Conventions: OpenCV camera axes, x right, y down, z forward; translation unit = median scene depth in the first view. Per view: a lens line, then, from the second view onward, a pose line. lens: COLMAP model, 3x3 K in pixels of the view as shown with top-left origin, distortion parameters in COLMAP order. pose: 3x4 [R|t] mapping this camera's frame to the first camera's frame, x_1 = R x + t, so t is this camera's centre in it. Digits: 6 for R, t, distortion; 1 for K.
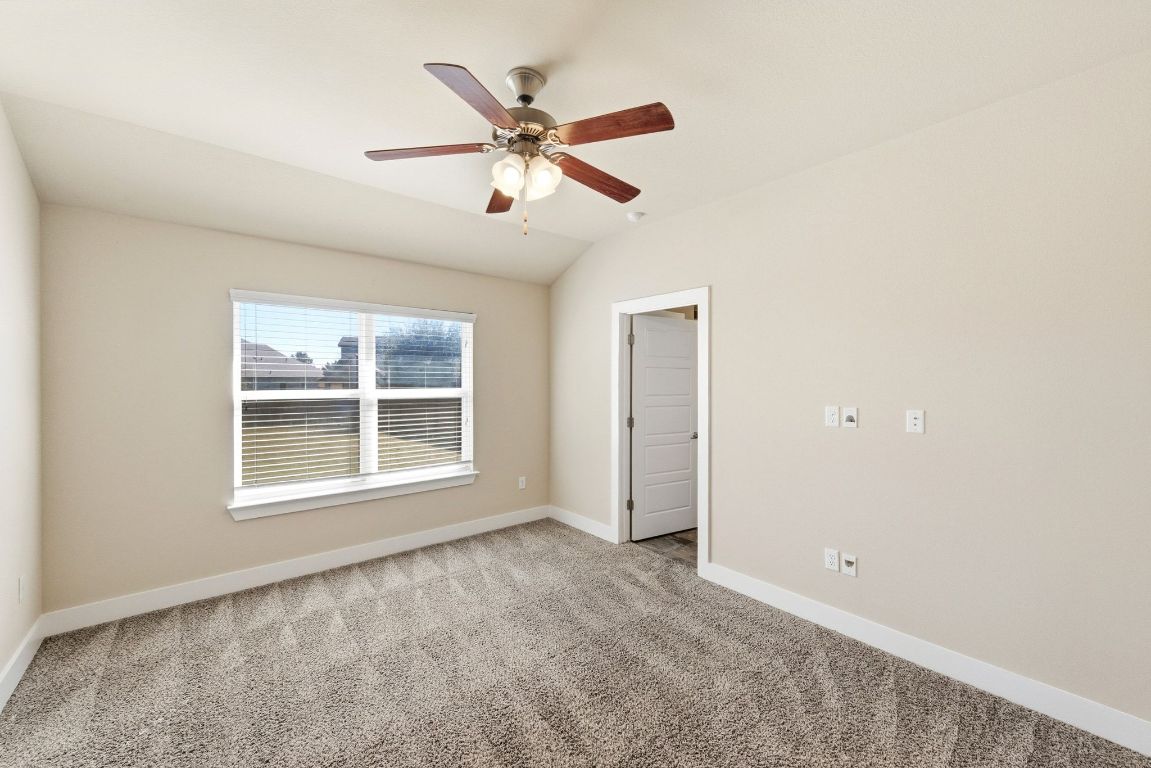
lens RADIAL K [[451.9, 0, 578.2], [0, 451.9, 386.9], [0, 0, 1]] dist [0.007636, -0.000036]
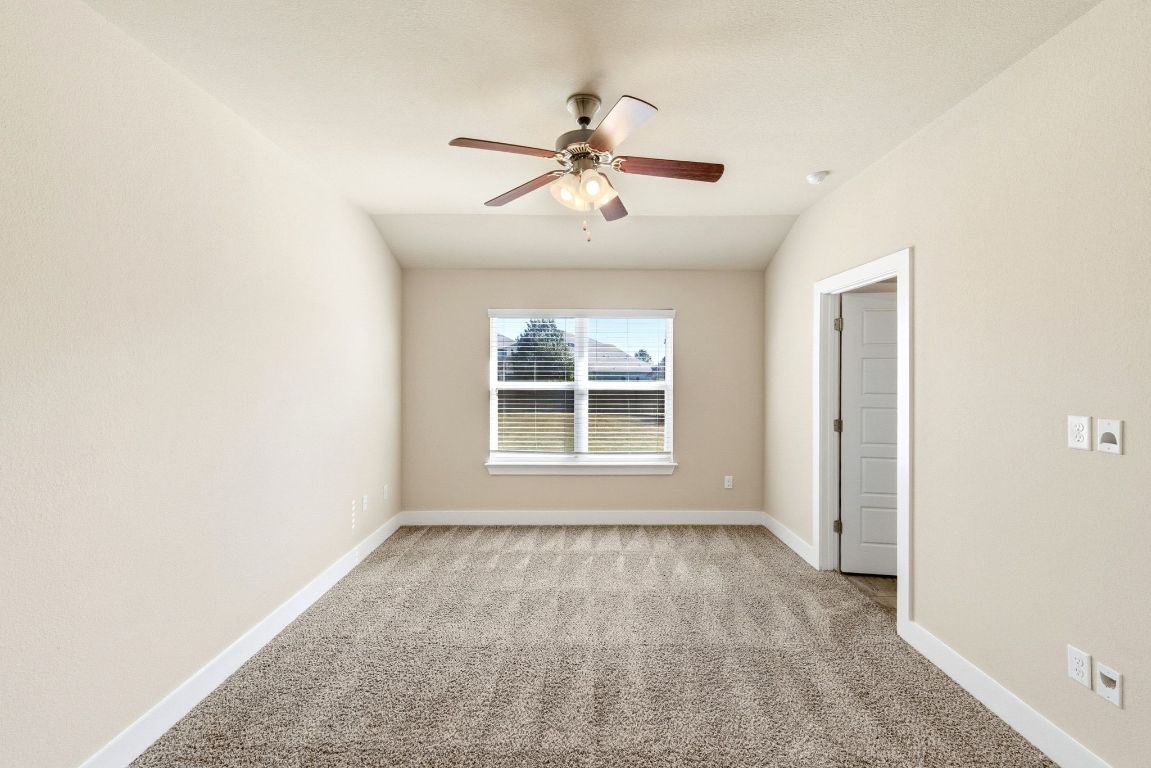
lens RADIAL K [[457.4, 0, 572.5], [0, 457.4, 377.9], [0, 0, 1]] dist [0.001641, -0.000246]
pose [[0.776910, 0.006236, -0.629580, 0.323469], [-0.010854, 0.999935, -0.003490, 0.000643], [0.629518, 0.009545, 0.776928, 0.064824]]
